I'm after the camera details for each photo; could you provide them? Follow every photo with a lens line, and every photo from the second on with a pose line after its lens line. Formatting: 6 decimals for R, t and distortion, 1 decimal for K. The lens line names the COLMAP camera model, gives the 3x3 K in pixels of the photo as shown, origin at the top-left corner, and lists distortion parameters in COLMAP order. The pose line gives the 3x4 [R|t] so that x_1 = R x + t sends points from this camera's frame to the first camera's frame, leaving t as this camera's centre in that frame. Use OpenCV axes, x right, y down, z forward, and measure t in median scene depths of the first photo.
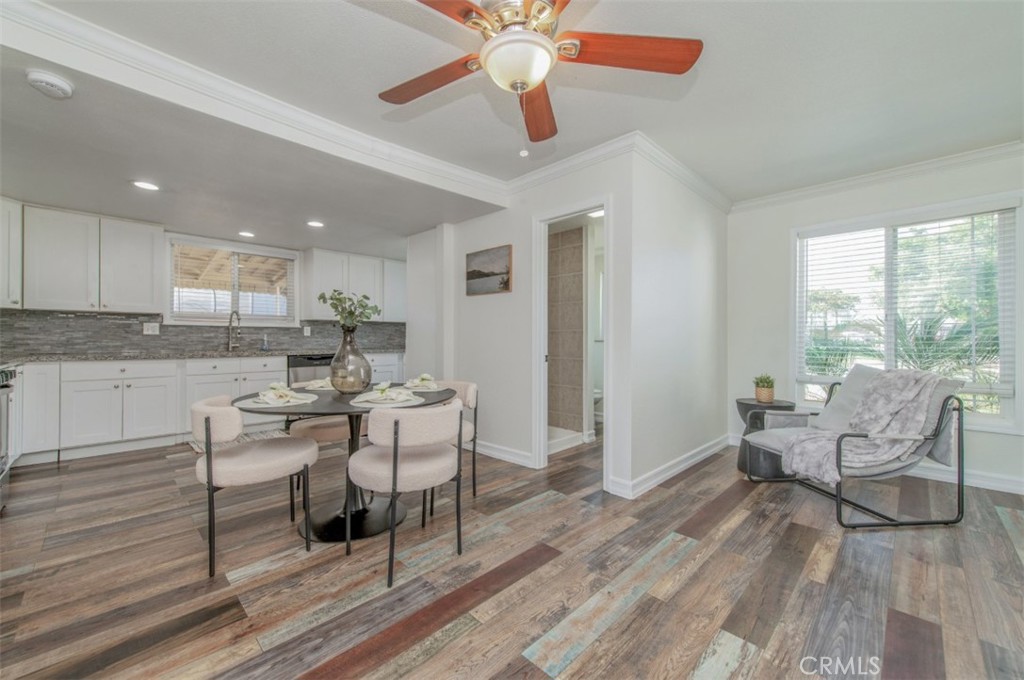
lens RADIAL K [[409.5, 0, 514.8], [0, 409.5, 338.9], [0, 0, 1]] dist [0.010079, -0.002067]
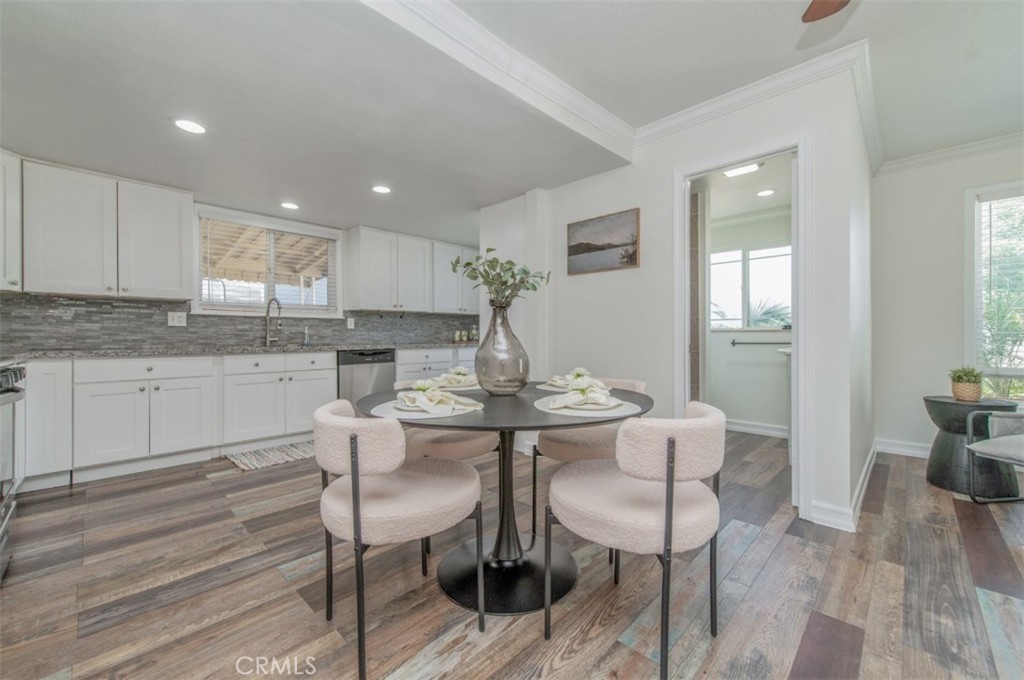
lens RADIAL K [[409.5, 0, 510.0], [0, 409.5, 339.2], [0, 0, 1]] dist [0.010079, -0.002067]
pose [[0.999830, -0.008142, 0.016544, -0.275343], [0.008111, 0.999965, 0.001931, 0.023205], [-0.016559, -0.001796, 0.999861, 0.196575]]
